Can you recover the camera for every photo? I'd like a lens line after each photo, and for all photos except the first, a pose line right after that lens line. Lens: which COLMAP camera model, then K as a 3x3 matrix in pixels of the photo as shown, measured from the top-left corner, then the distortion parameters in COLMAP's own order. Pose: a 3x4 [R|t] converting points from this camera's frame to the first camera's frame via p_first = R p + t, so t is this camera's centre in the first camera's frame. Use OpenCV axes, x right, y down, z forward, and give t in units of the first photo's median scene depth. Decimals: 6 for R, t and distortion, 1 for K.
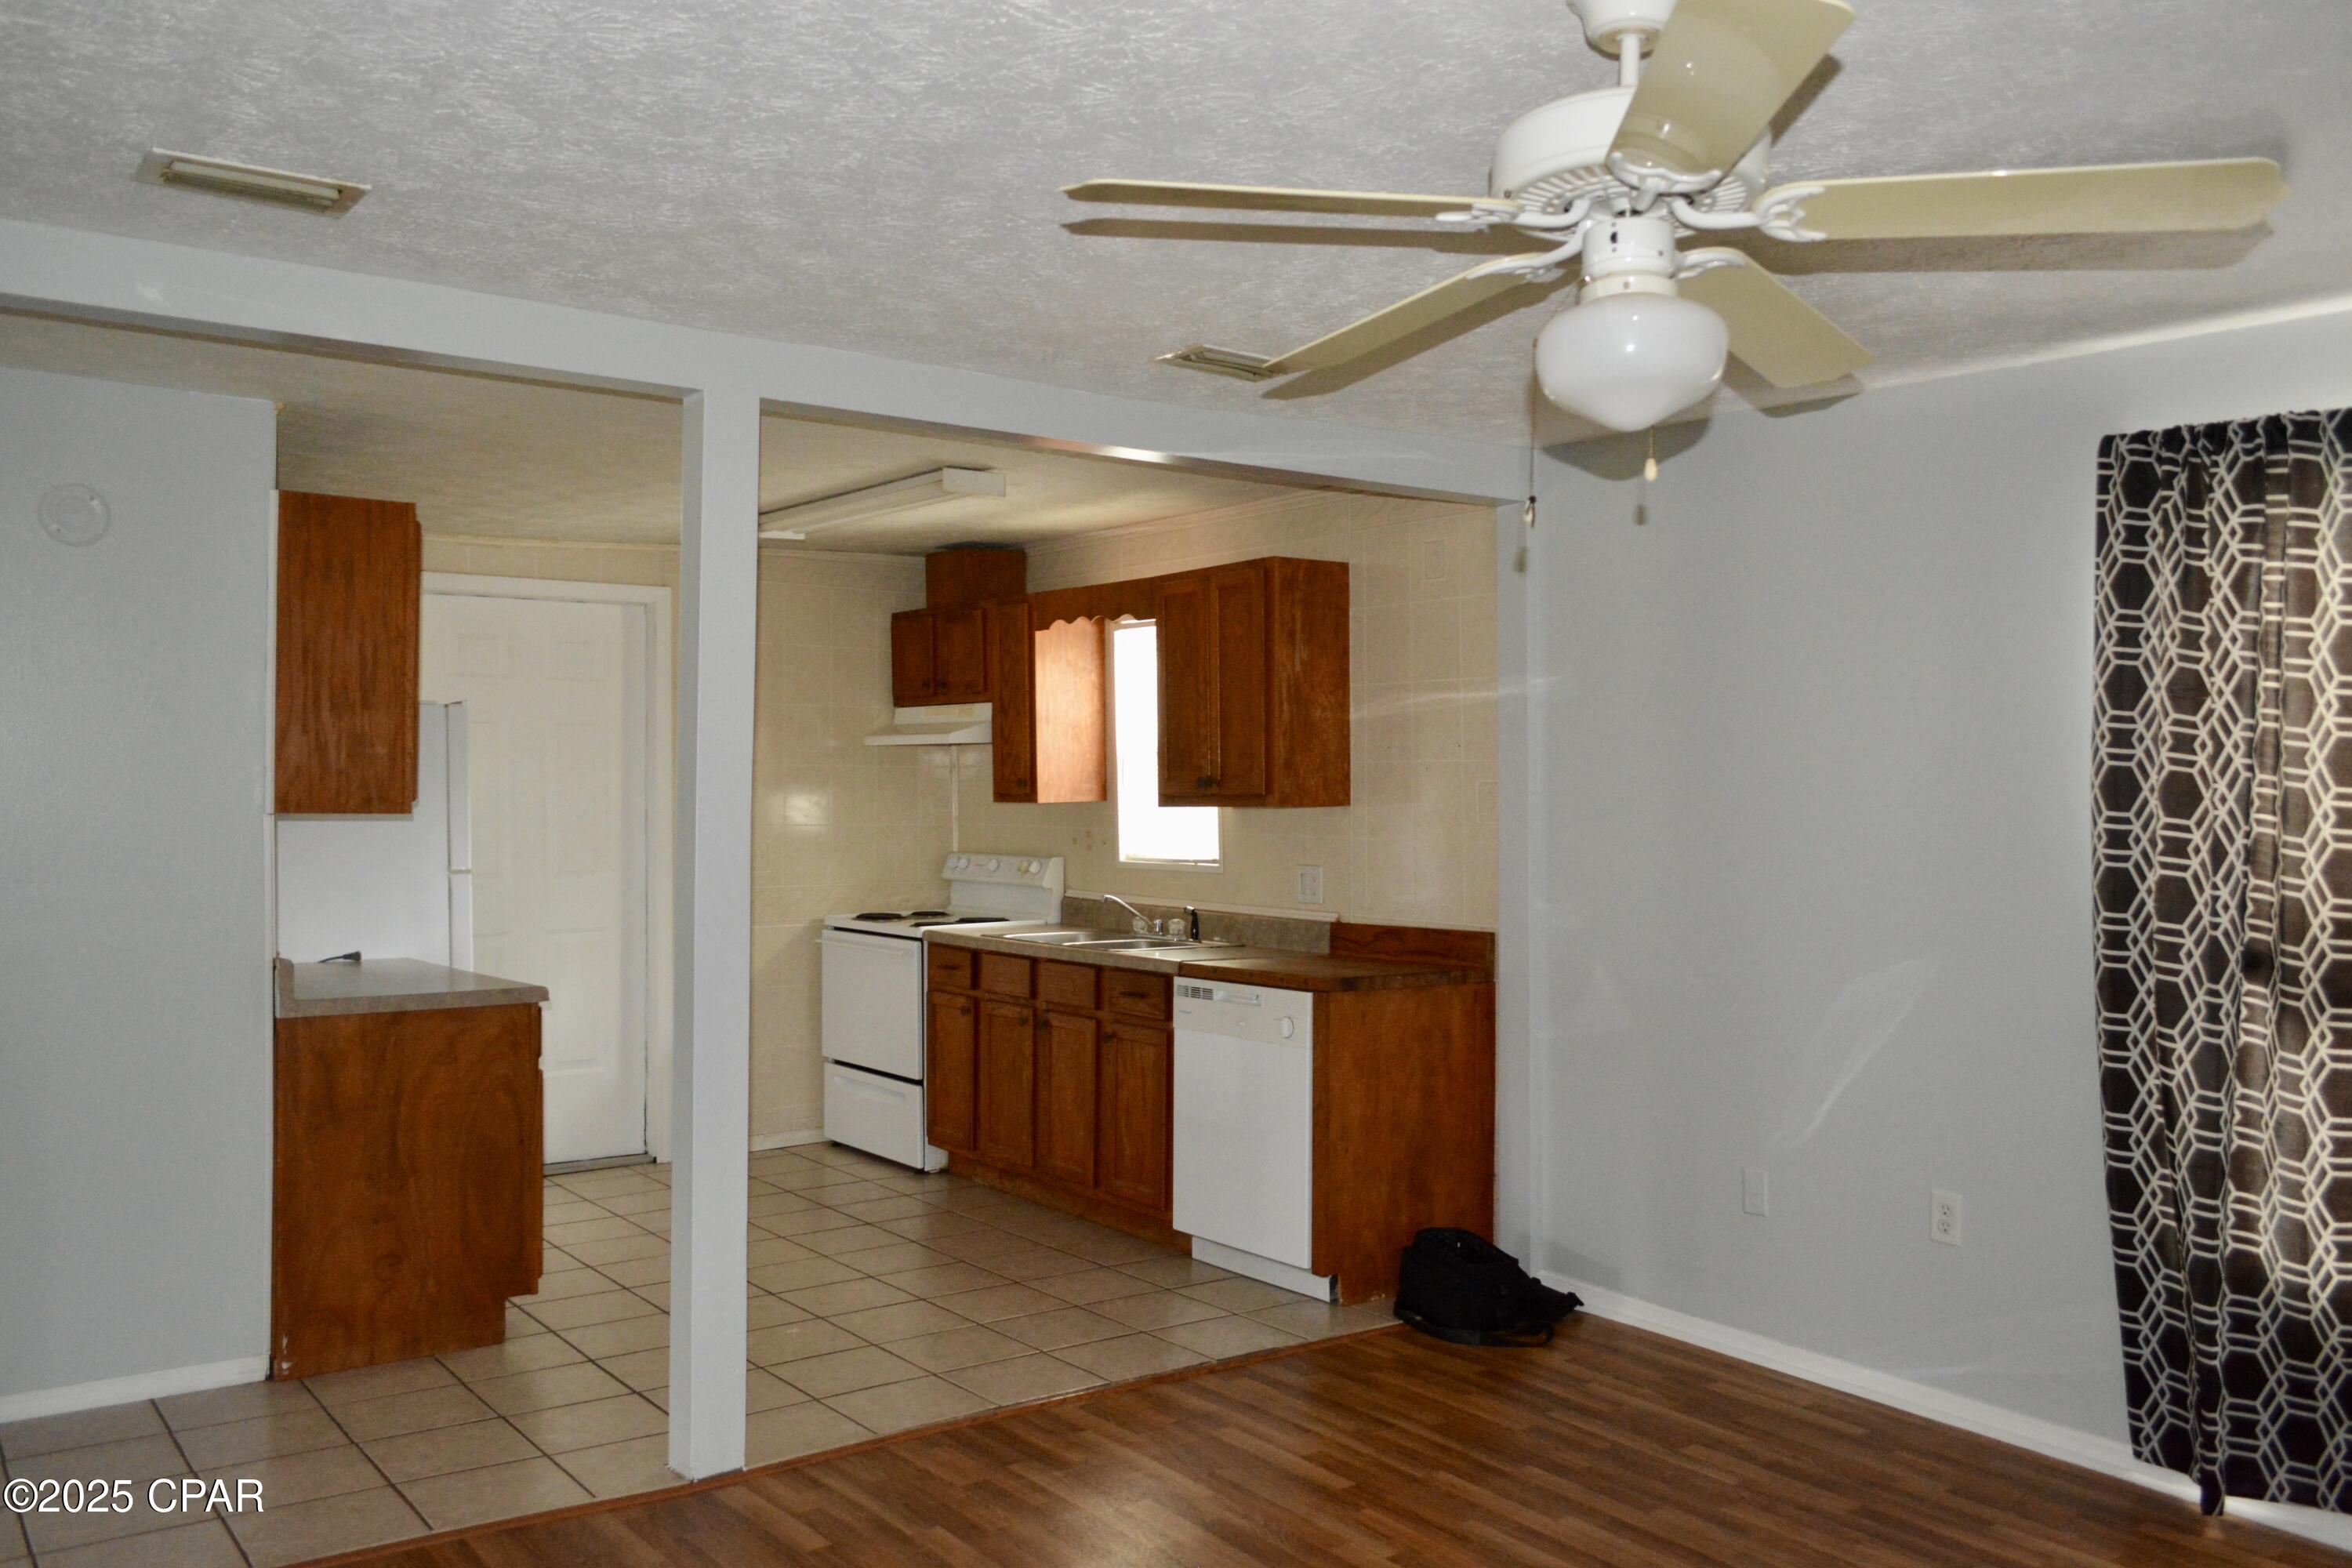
lens RADIAL K [[1824.3, 0, 1165.4], [0, 1824.3, 773.5], [0, 0, 1]] dist [-0.019091, 0.001115]
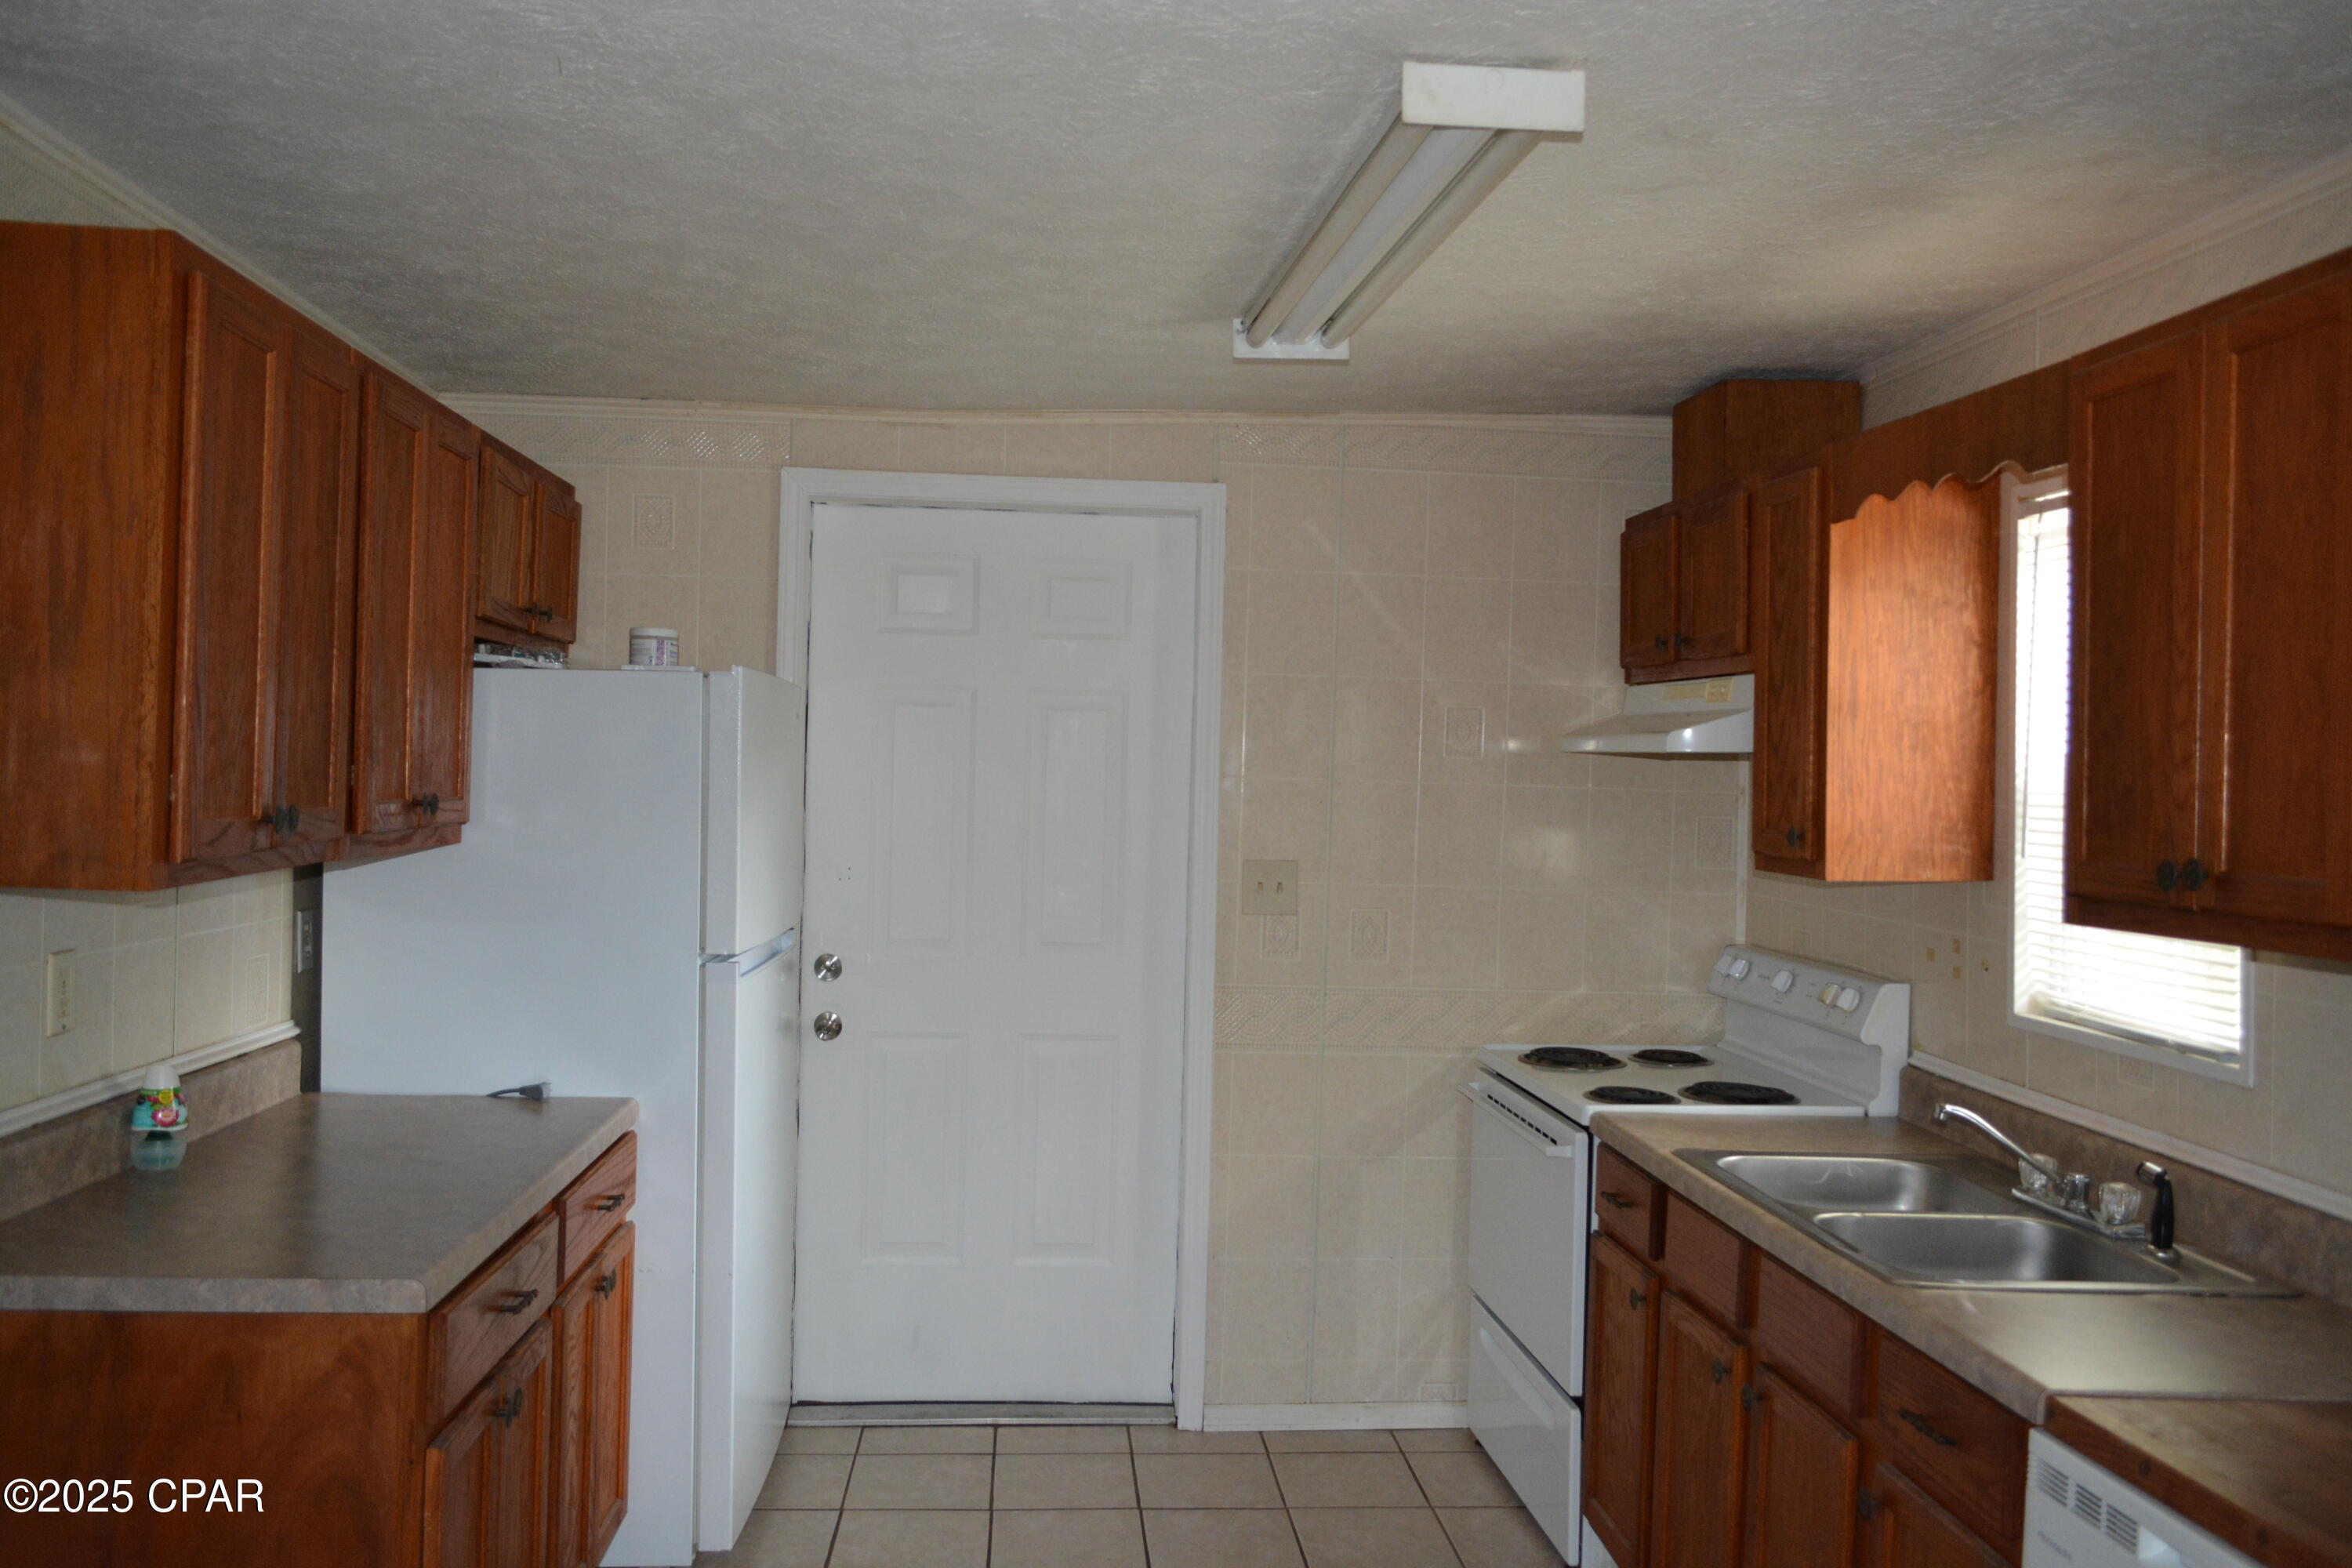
lens RADIAL K [[1824.3, 0, 1165.4], [0, 1824.3, 773.5], [0, 0, 1]] dist [-0.019091, 0.001115]
pose [[0.845714, 0.027477, -0.532929, 0.037633], [-0.024199, 0.999621, 0.013137, -0.014123], [0.533088, 0.001786, 0.846058, 0.497169]]
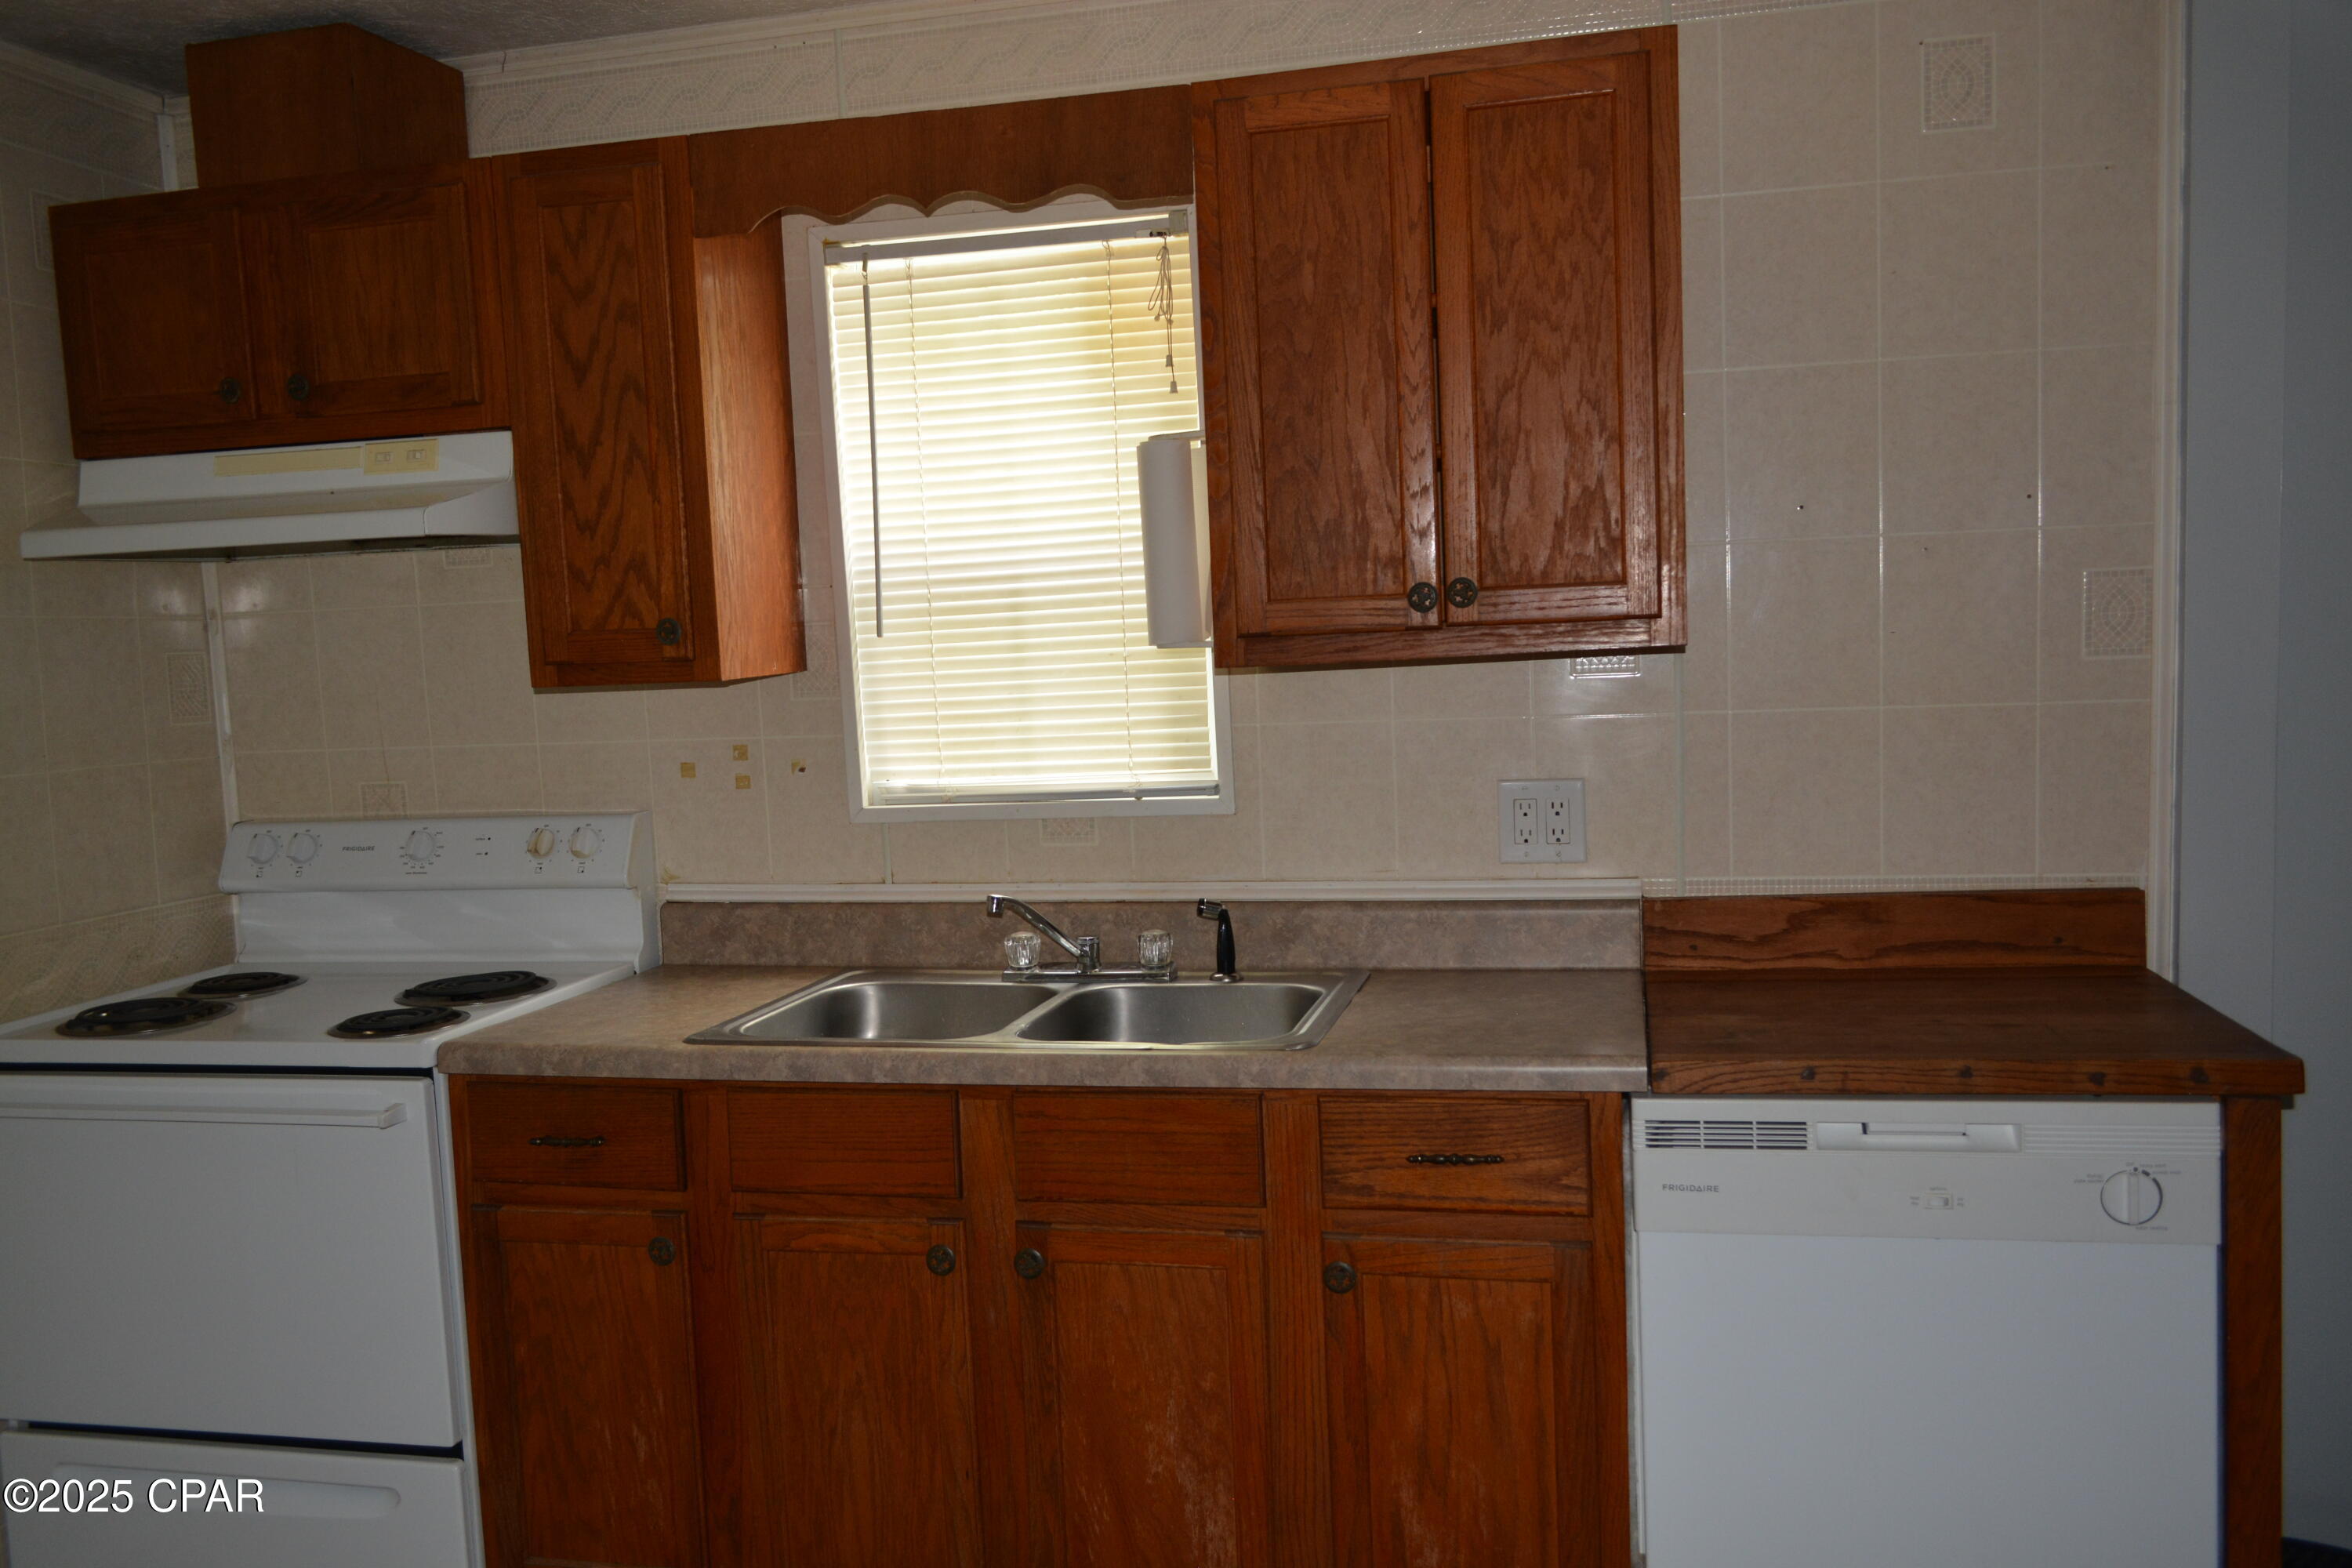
lens RADIAL K [[1824.3, 0, 1165.4], [0, 1824.3, 773.5], [0, 0, 1]] dist [-0.019091, 0.001115]
pose [[0.767348, -0.077702, 0.636505, -0.247921], [0.035620, 0.996264, 0.078677, 0.008605], [-0.640240, -0.037701, 0.767249, 0.630728]]
